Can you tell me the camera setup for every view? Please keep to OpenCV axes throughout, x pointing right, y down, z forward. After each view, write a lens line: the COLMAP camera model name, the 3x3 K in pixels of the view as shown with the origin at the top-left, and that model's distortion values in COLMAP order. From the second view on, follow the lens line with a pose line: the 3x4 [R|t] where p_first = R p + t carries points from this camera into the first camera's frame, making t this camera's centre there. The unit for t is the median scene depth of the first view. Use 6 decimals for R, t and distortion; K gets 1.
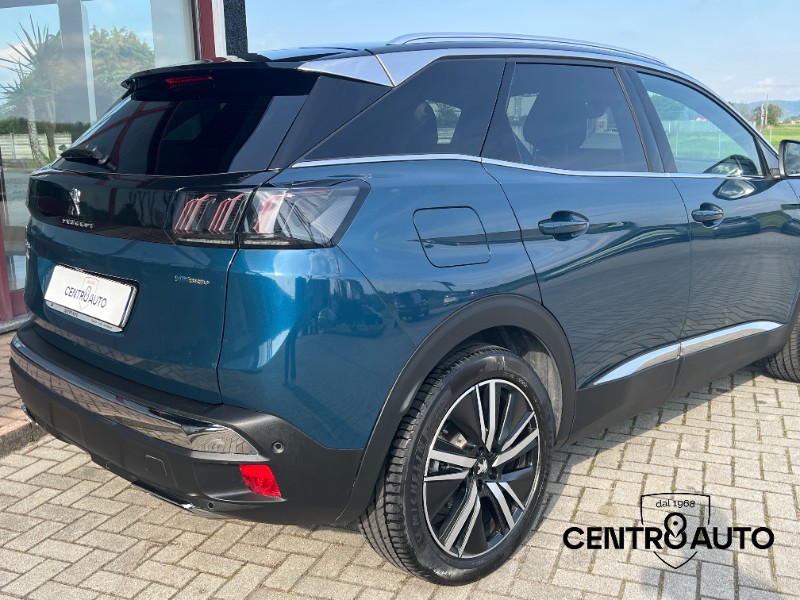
lens RADIAL K [[817.5, 0, 400.7], [0, 817.5, 299.5], [0, 0, 1]] dist [-0.015142, 0.000000]
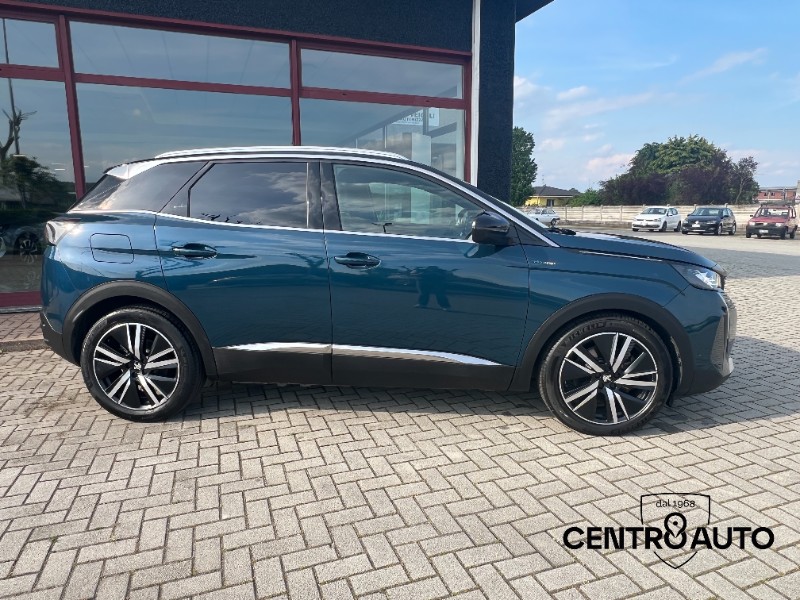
lens RADIAL K [[513.5, 0, 399.1], [0, 513.5, 298.9], [0, 0, 1]] dist [0.009247, 0.000593]
pose [[0.651615, 0.133425, -0.746723, 1.007885], [-0.152009, 0.987409, 0.043782, -0.079325], [0.743163, 0.084980, 0.663692, 0.431896]]
